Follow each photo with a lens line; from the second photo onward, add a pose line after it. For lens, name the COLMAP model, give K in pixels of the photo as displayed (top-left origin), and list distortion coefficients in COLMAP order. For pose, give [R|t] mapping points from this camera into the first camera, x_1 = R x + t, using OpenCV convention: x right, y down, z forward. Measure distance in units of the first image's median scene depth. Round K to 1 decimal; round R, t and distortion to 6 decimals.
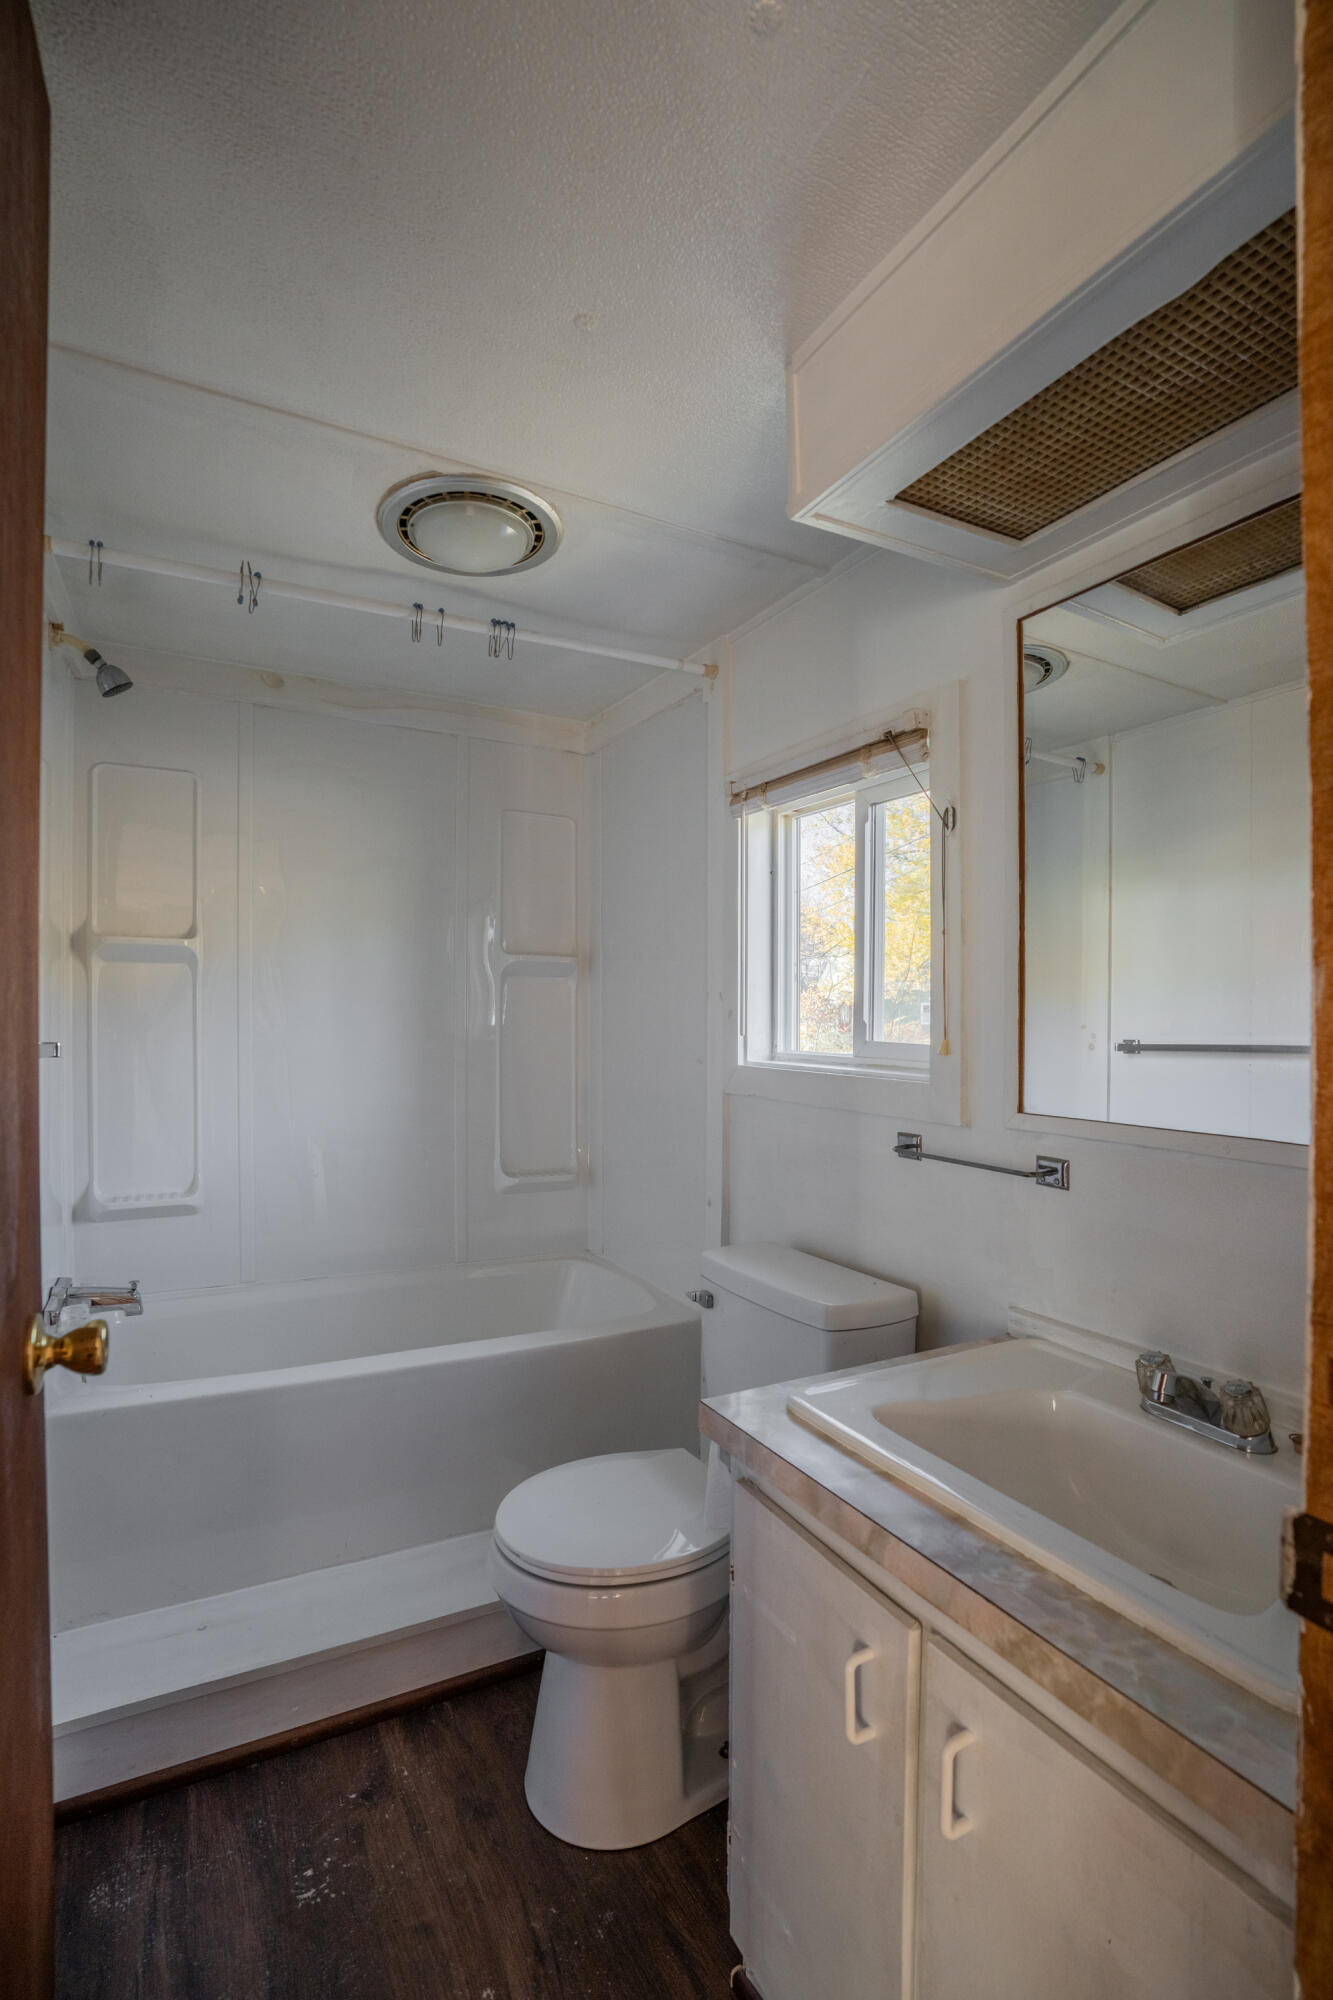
lens RADIAL K [[925.6, 0, 661.2], [0, 925.6, 1004.1], [0, 0, 1]] dist [0.007881, -0.000820]
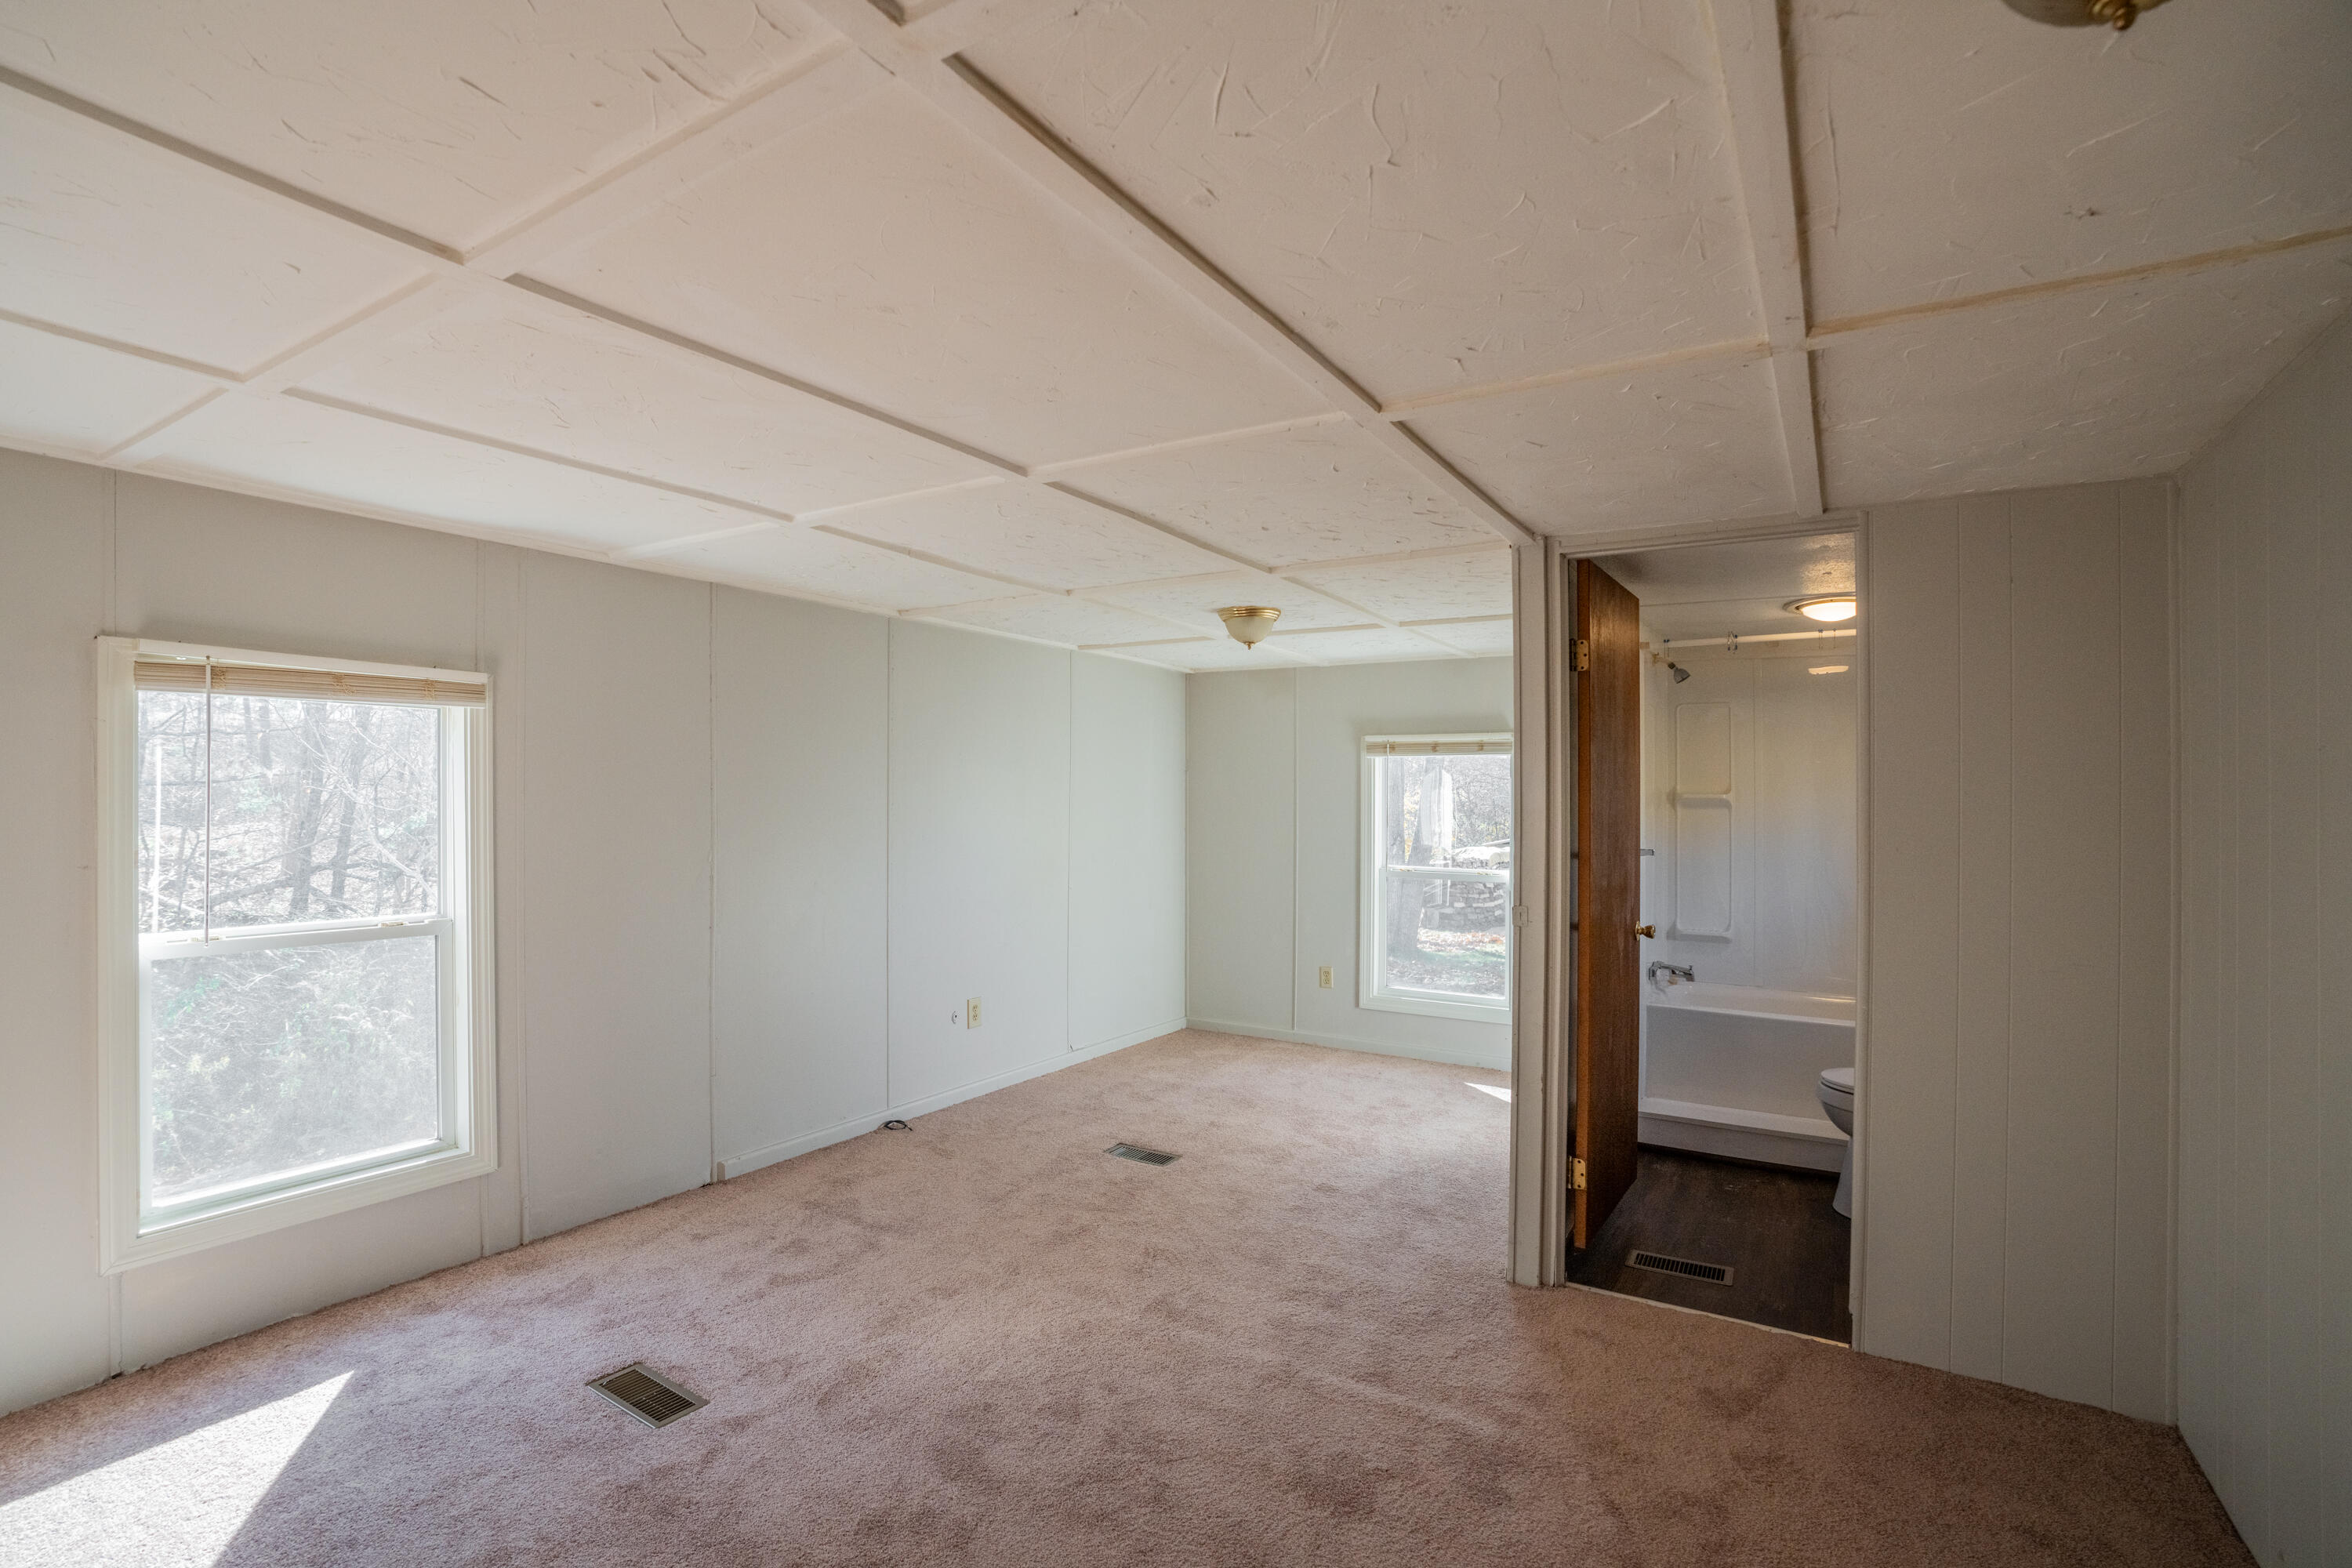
lens RADIAL K [[1088.6, 0, 1170.8], [0, 1088.6, 794.9], [0, 0, 1]] dist [0.007881, -0.000820]
pose [[0.507493, -0.012725, -0.861562, 0.938586], [0.012664, 0.999893, -0.007308, -0.077687], [0.861563, -0.007202, 0.507600, -1.236822]]
